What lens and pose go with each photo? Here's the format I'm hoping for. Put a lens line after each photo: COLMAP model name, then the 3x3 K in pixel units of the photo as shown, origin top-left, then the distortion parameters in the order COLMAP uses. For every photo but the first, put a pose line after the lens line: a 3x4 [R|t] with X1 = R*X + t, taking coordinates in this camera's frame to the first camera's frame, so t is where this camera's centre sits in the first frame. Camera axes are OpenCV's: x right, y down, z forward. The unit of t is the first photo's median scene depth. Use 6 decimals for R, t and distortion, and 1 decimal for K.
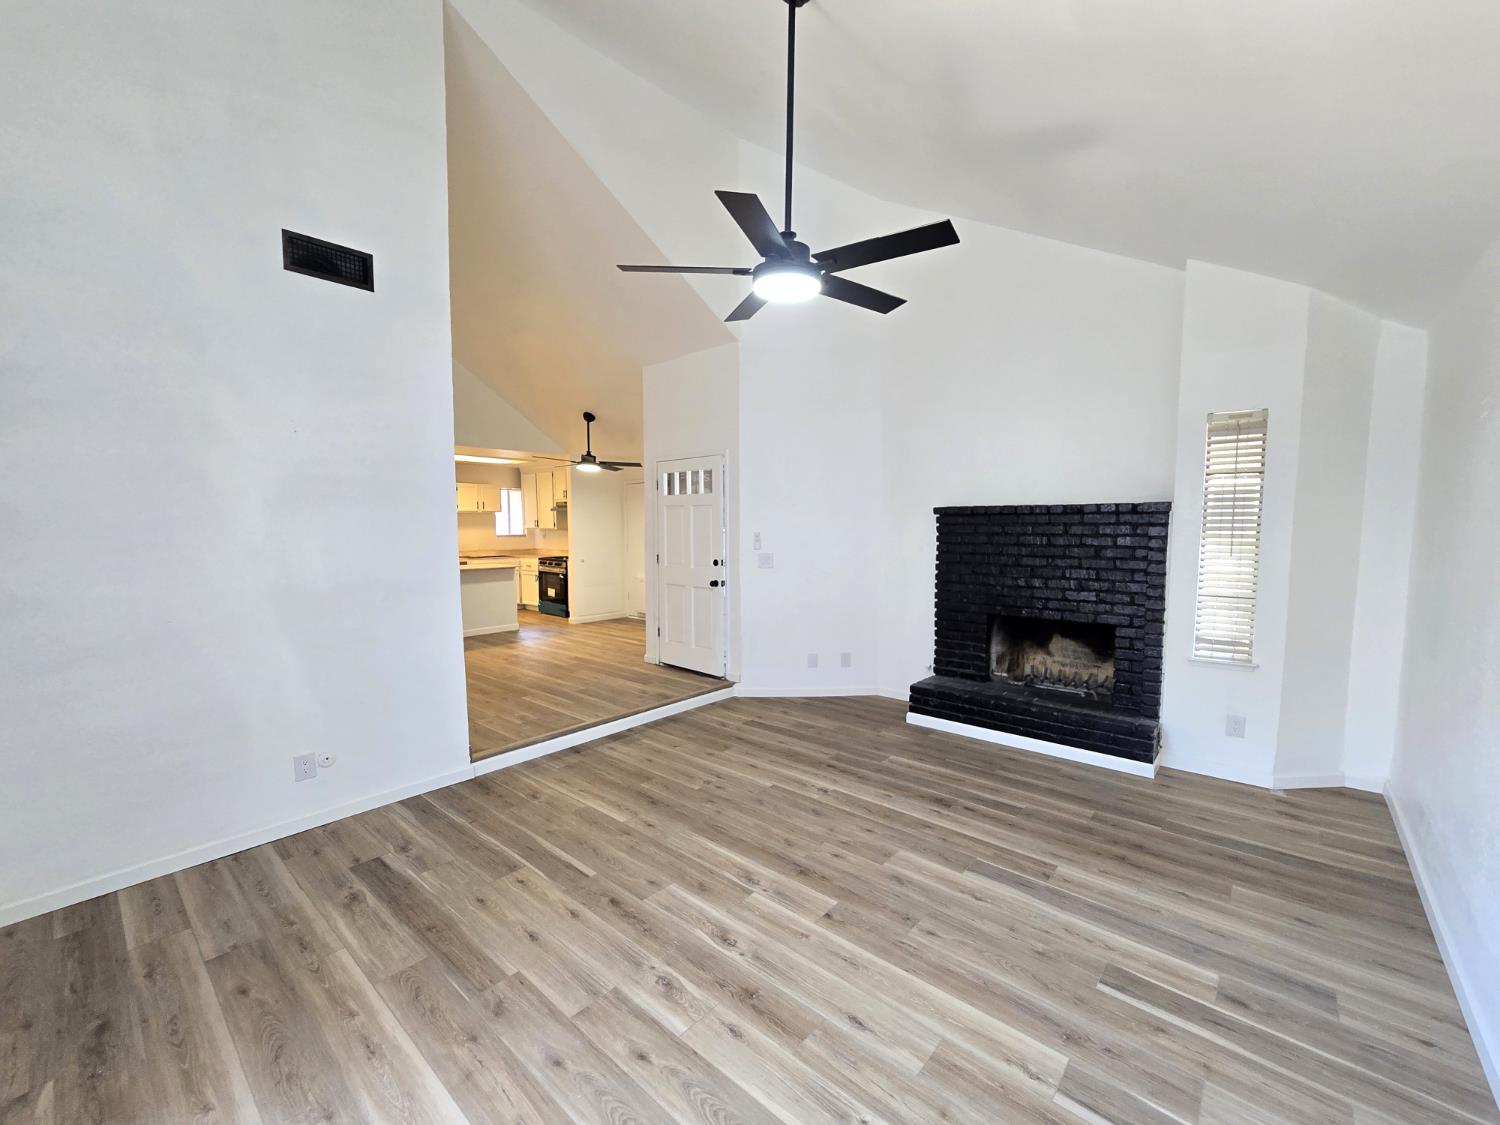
lens RADIAL K [[615.5, 0, 752.2], [0, 615.5, 569.3], [0, 0, 1]] dist [-0.000912, 0.000176]
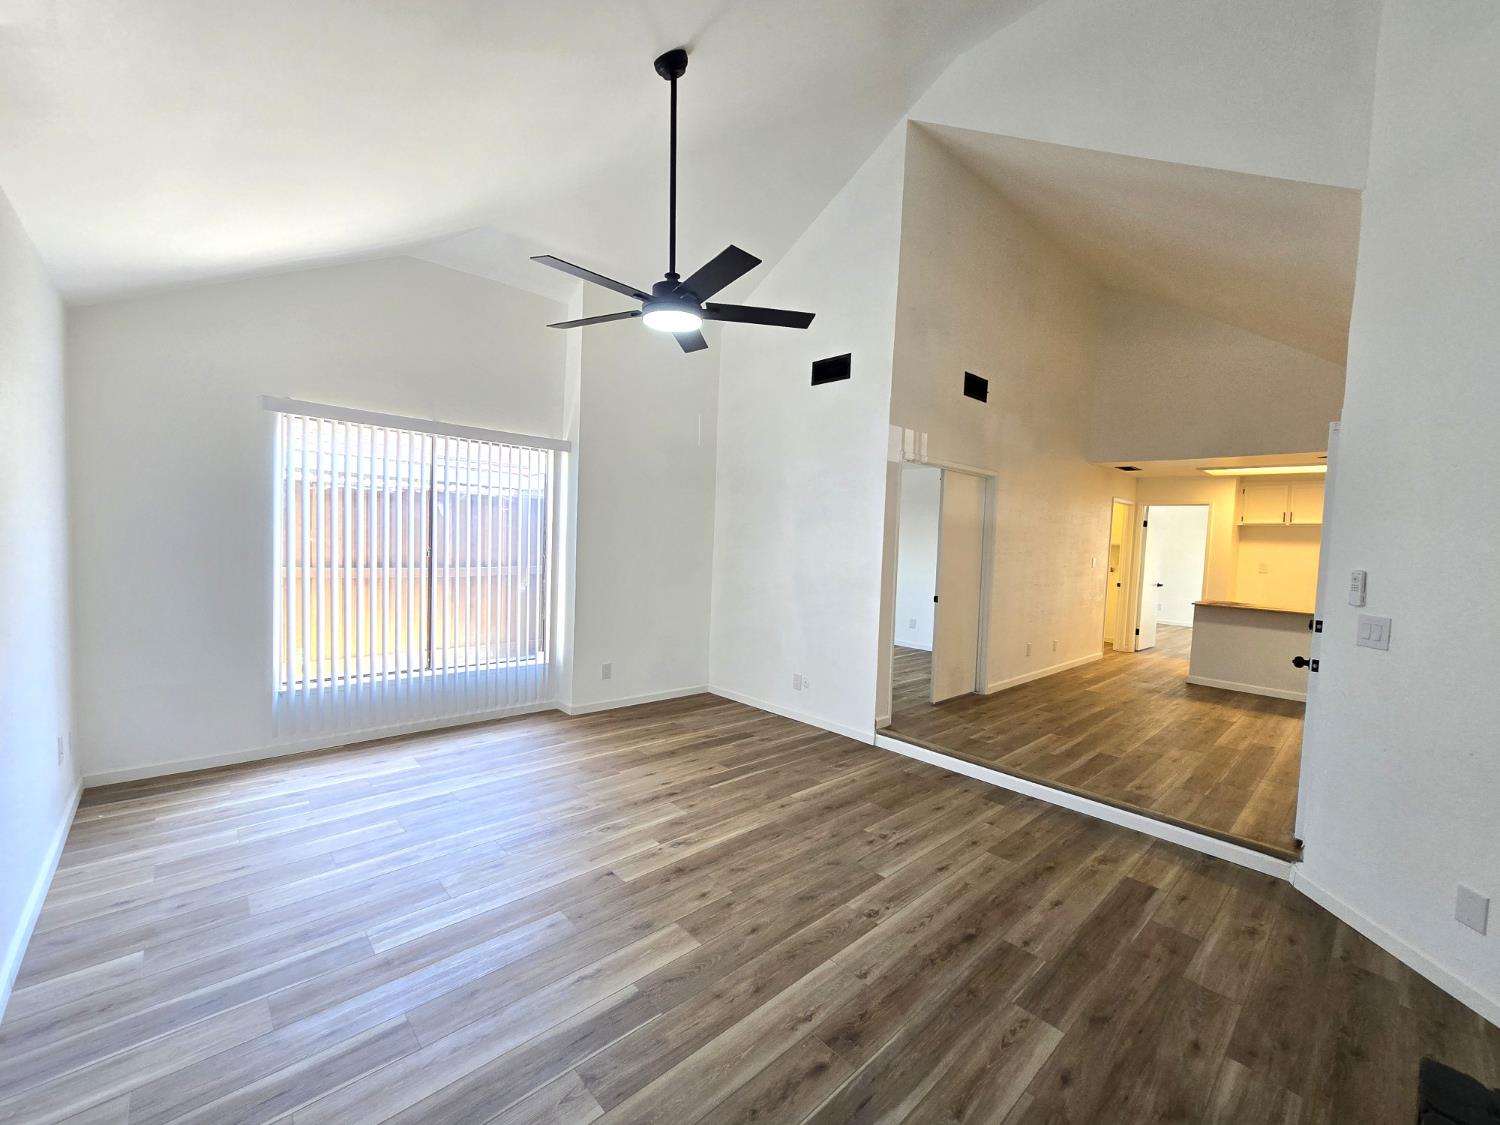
lens RADIAL K [[615.5, 0, 752.2], [0, 615.5, 569.3], [0, 0, 1]] dist [-0.000912, 0.000176]
pose [[-0.106997, 0.049766, -0.993013, 0.779024], [-0.107217, 0.992345, 0.061285, -0.058016], [0.988462, 0.113026, -0.100842, 0.856459]]
